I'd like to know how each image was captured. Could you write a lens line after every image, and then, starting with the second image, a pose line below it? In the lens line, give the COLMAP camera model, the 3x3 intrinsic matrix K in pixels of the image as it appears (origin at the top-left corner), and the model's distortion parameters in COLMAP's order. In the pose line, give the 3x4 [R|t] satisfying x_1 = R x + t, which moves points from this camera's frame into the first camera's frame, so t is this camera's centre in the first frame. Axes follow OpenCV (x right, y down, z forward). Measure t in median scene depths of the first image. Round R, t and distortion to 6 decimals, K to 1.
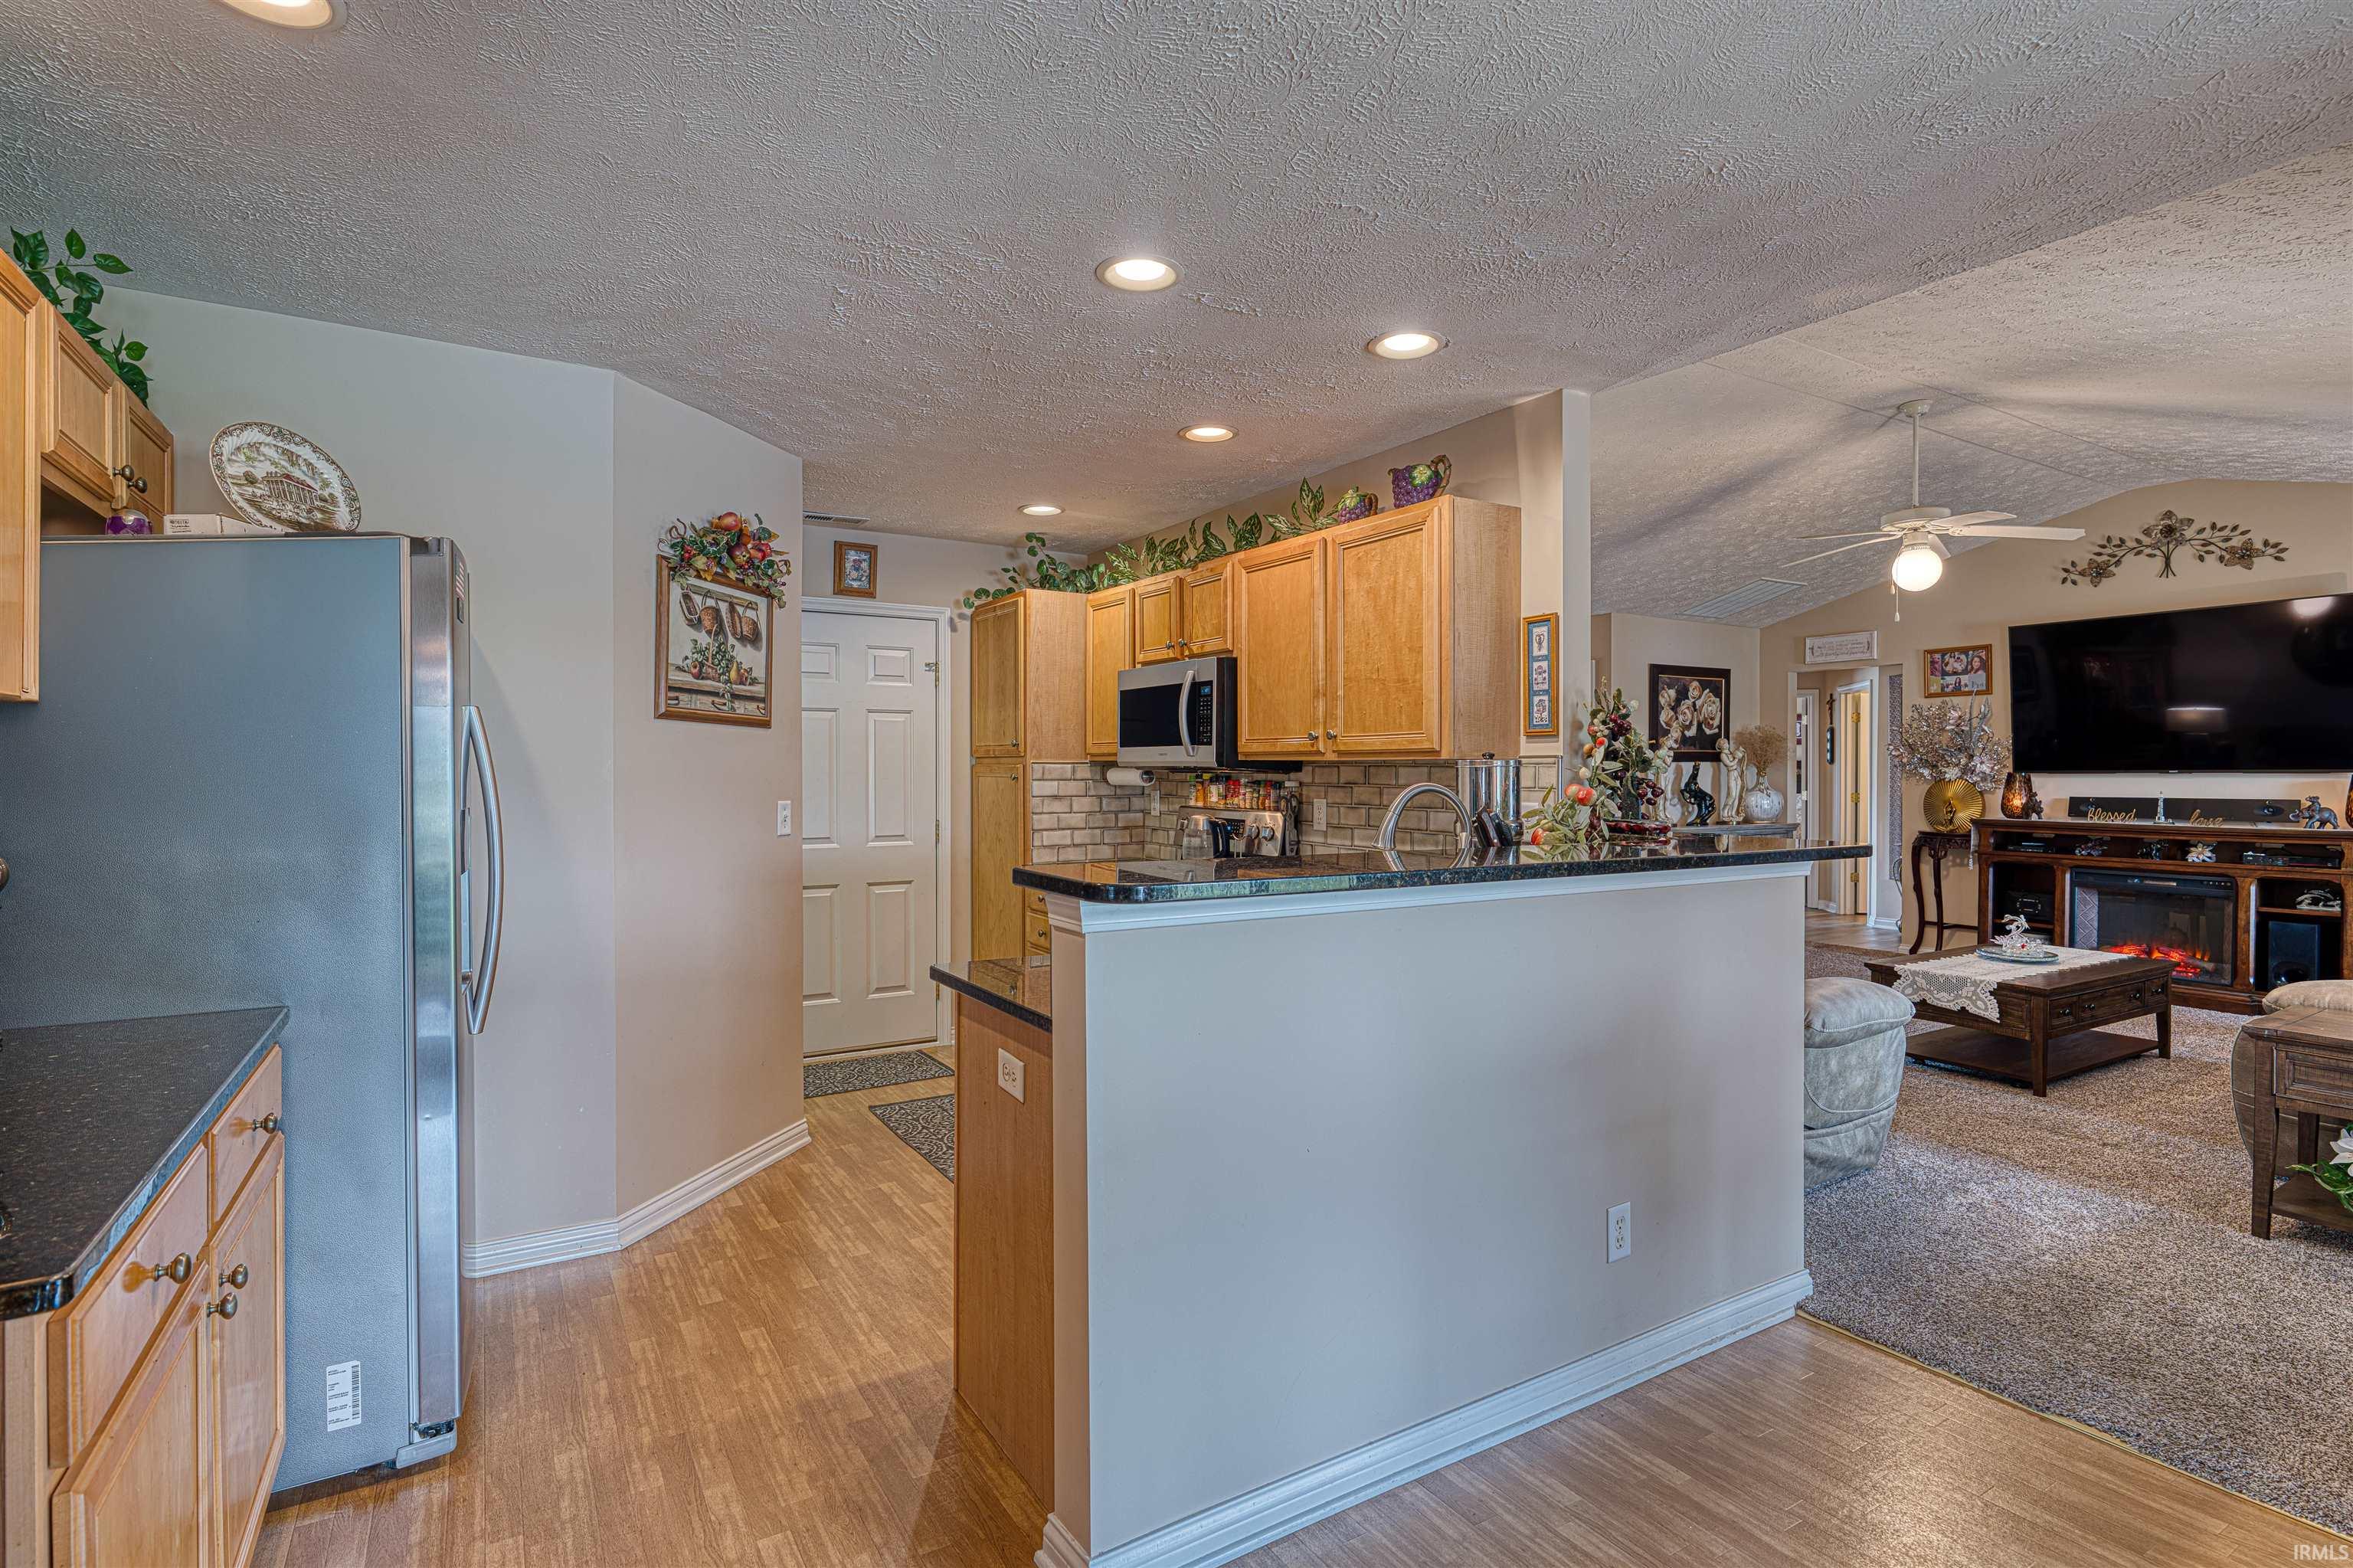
lens RADIAL K [[1137.6, 0, 1177.8], [0, 1137.6, 779.9], [0, 0, 1]] dist [-0.012002, 0.005446]
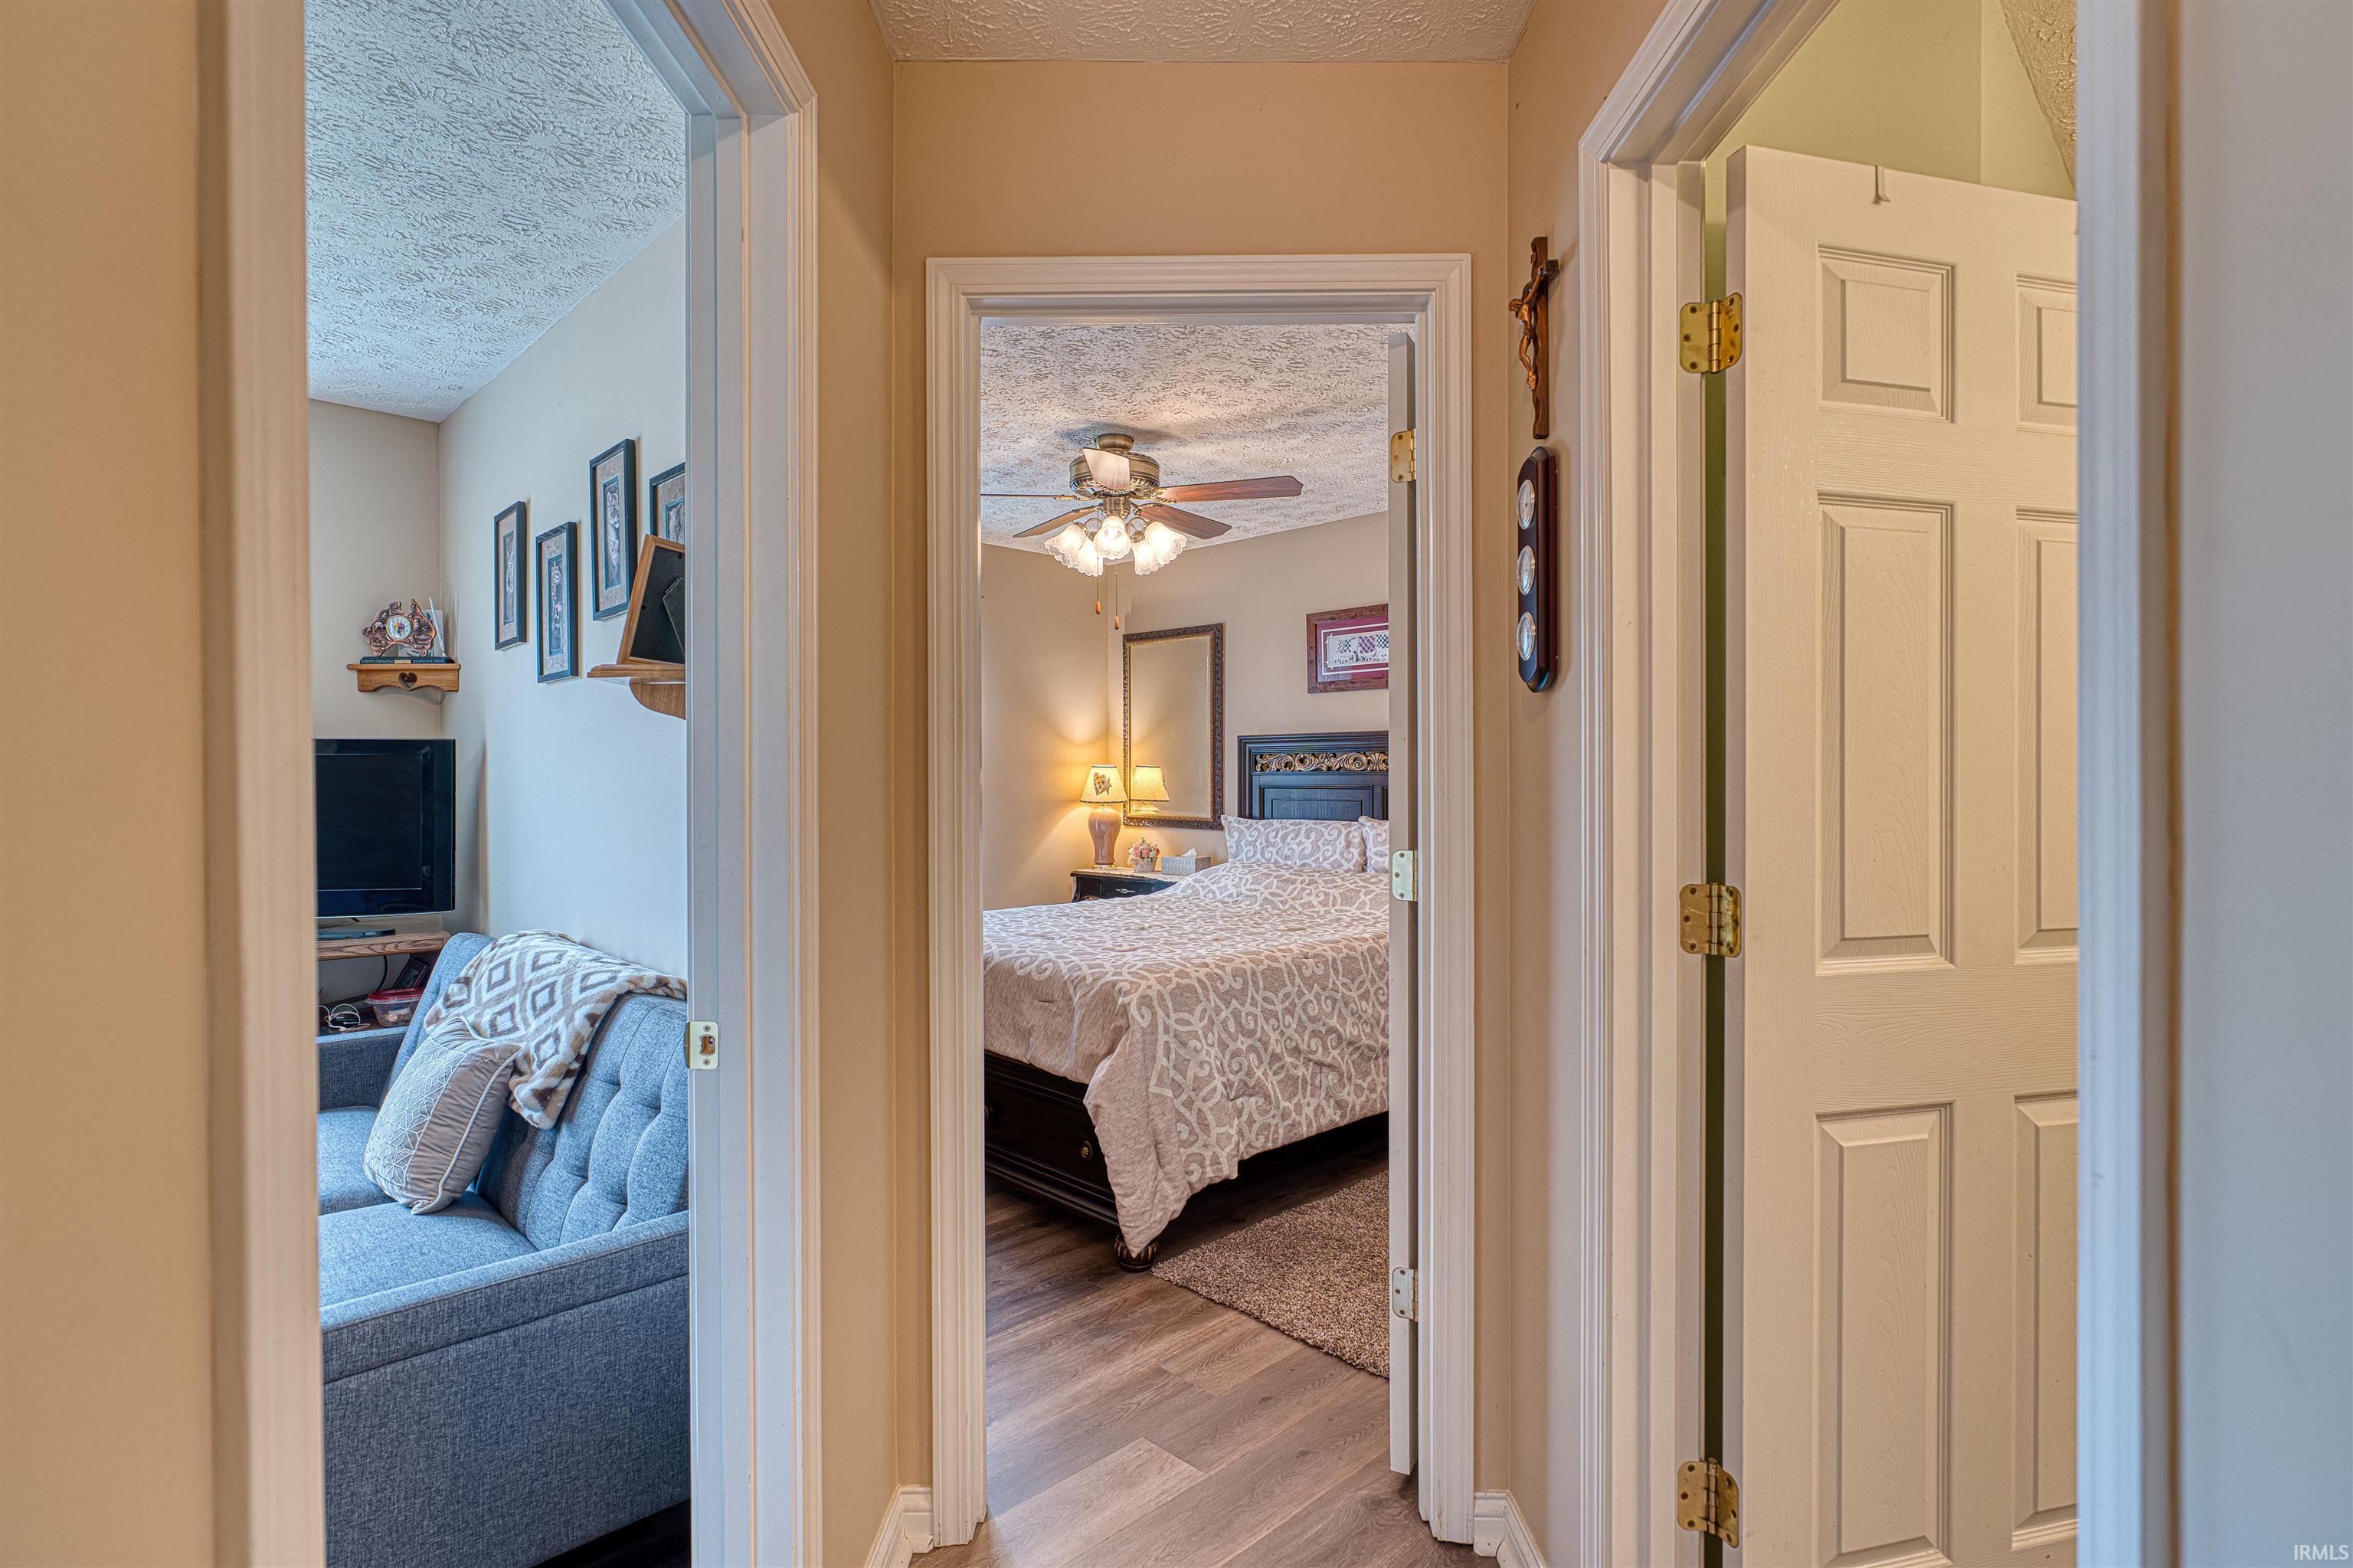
lens RADIAL K [[1137.6, 0, 1177.8], [0, 1137.6, 779.9], [0, 0, 1]] dist [-0.012002, 0.005446]
pose [[0.970906, -0.003683, 0.239434, 0.976859], [0.004589, 0.999984, -0.003227, -0.002047], [-0.239418, 0.004232, 0.970907, 1.714221]]
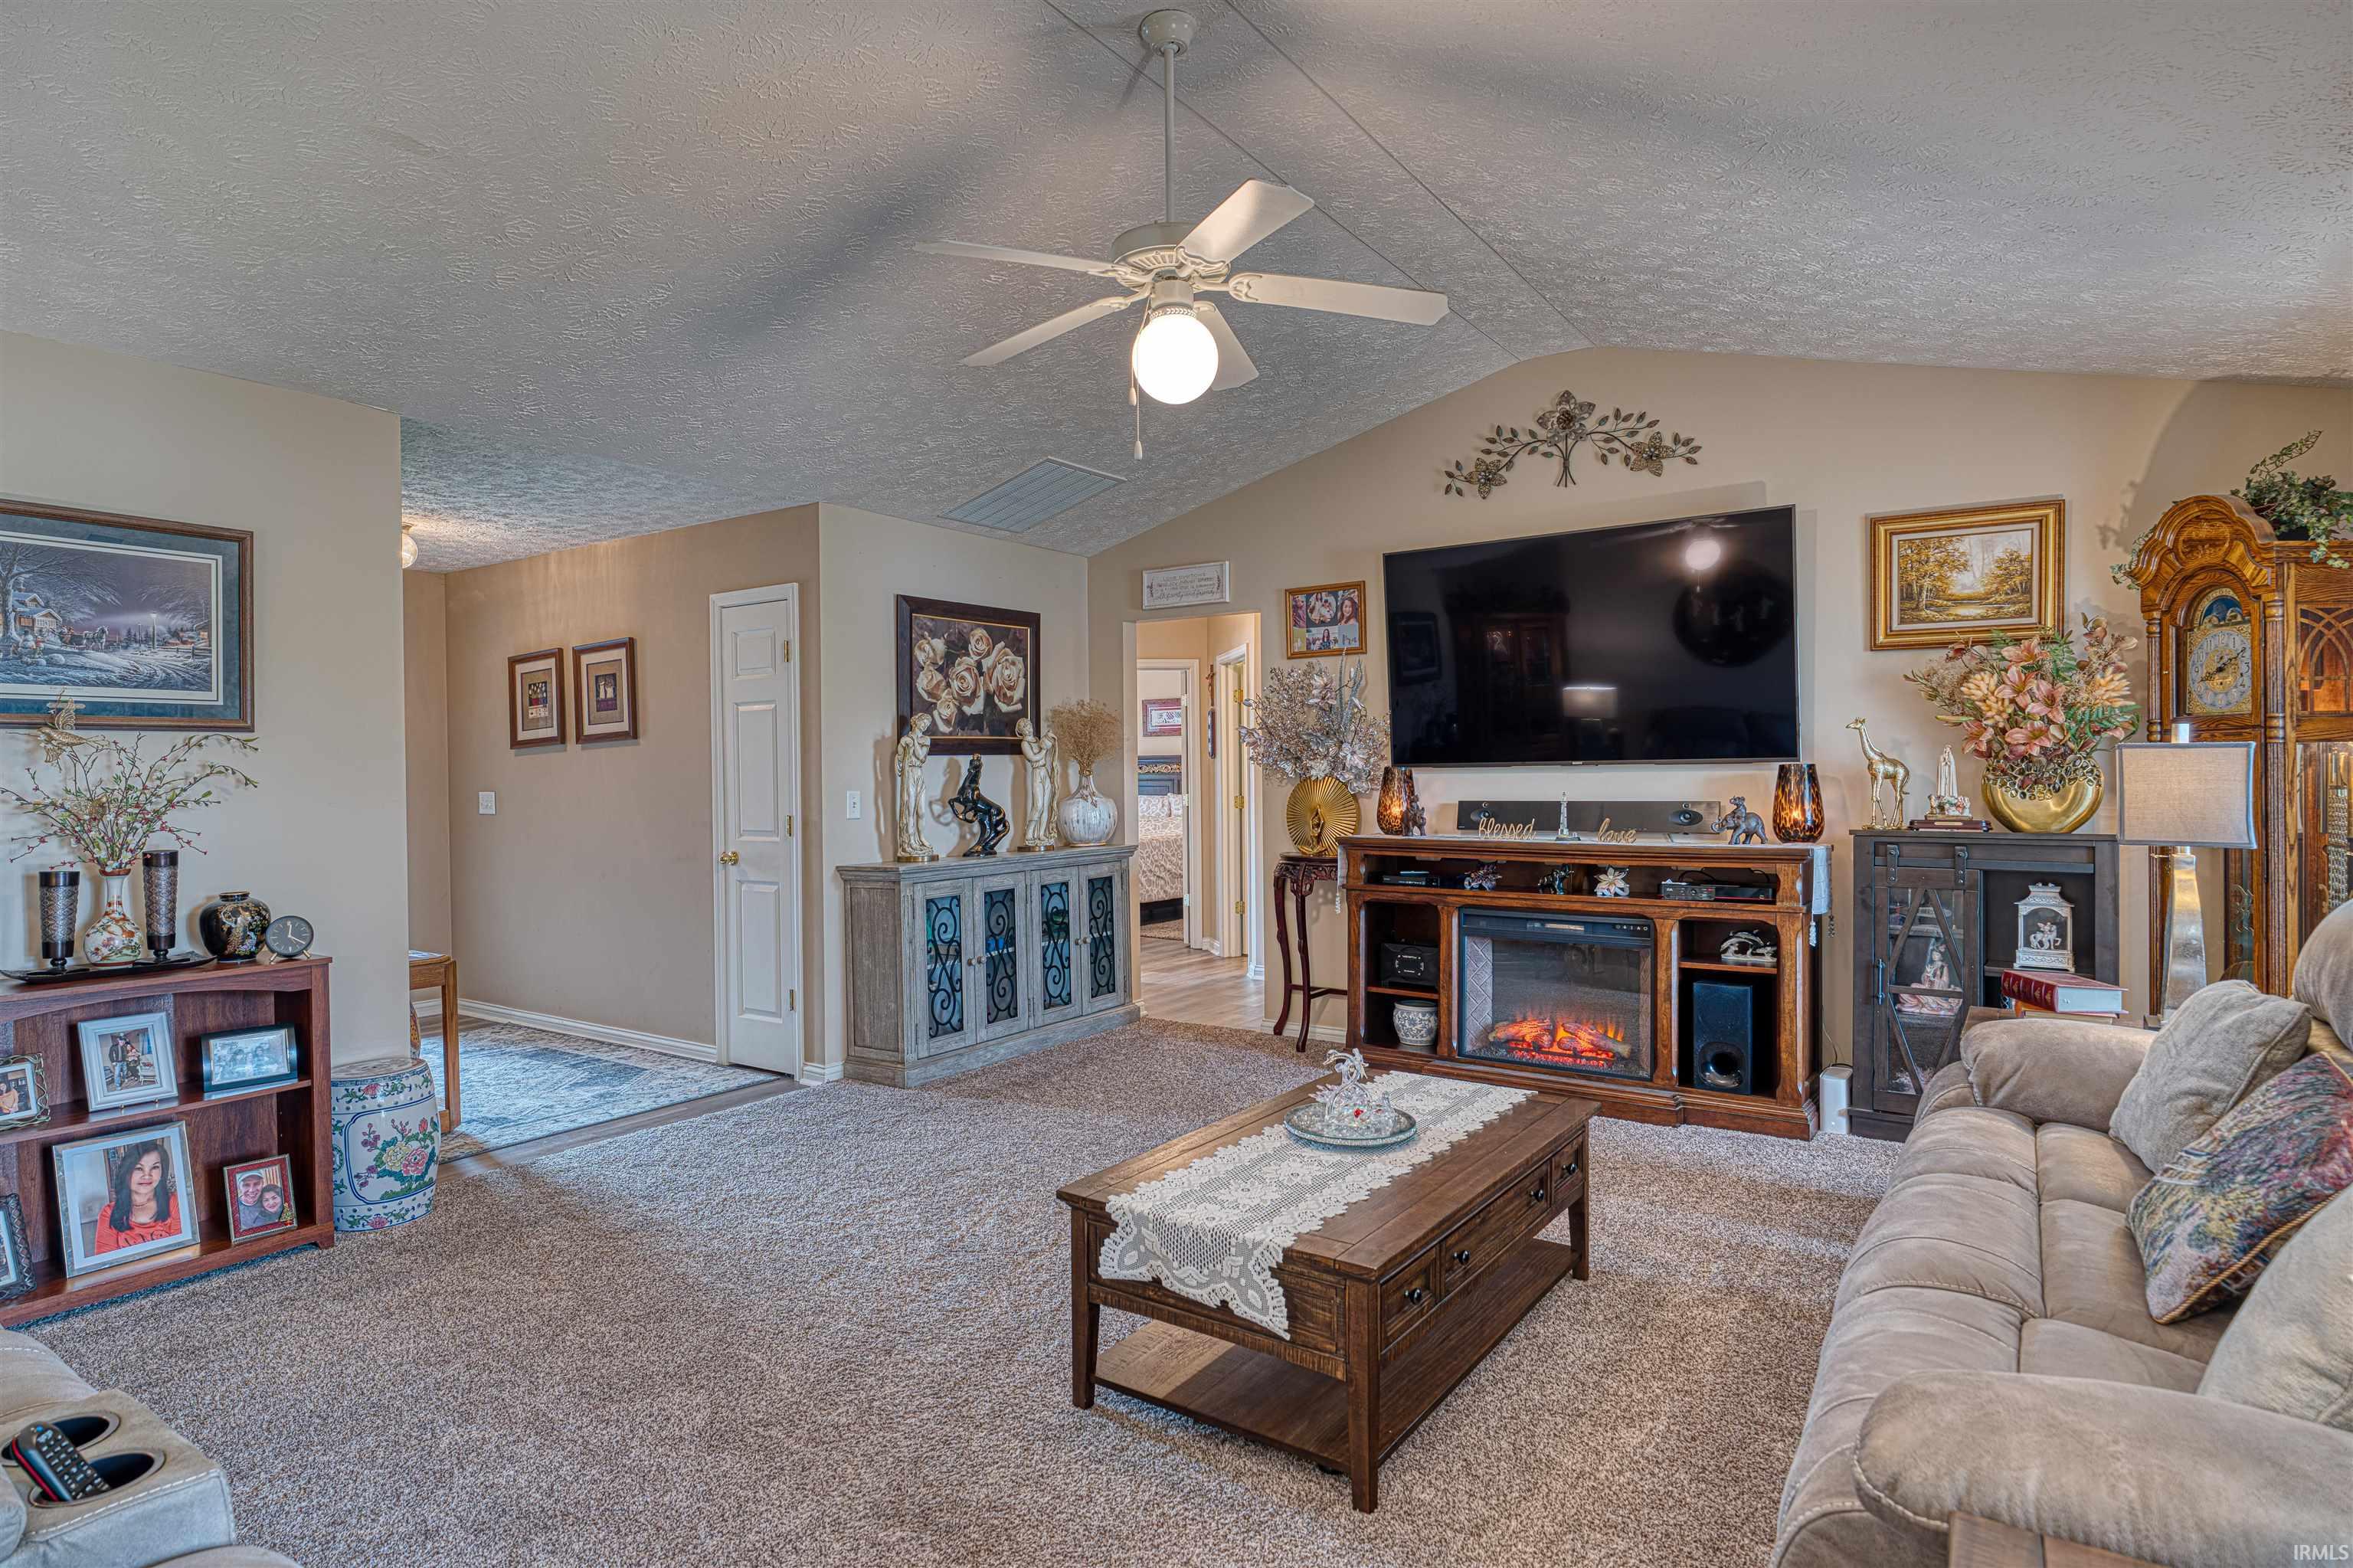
lens RADIAL K [[1261.7, 0, 1176.6], [0, 1261.7, 778.6], [0, 0, 1]] dist [-0.007932, 0.000480]
pose [[0.911127, -0.012635, 0.411933, 0.414457], [0.013626, 0.999907, 0.000530, -0.002154], [-0.411901, 0.005130, 0.911214, 0.486501]]
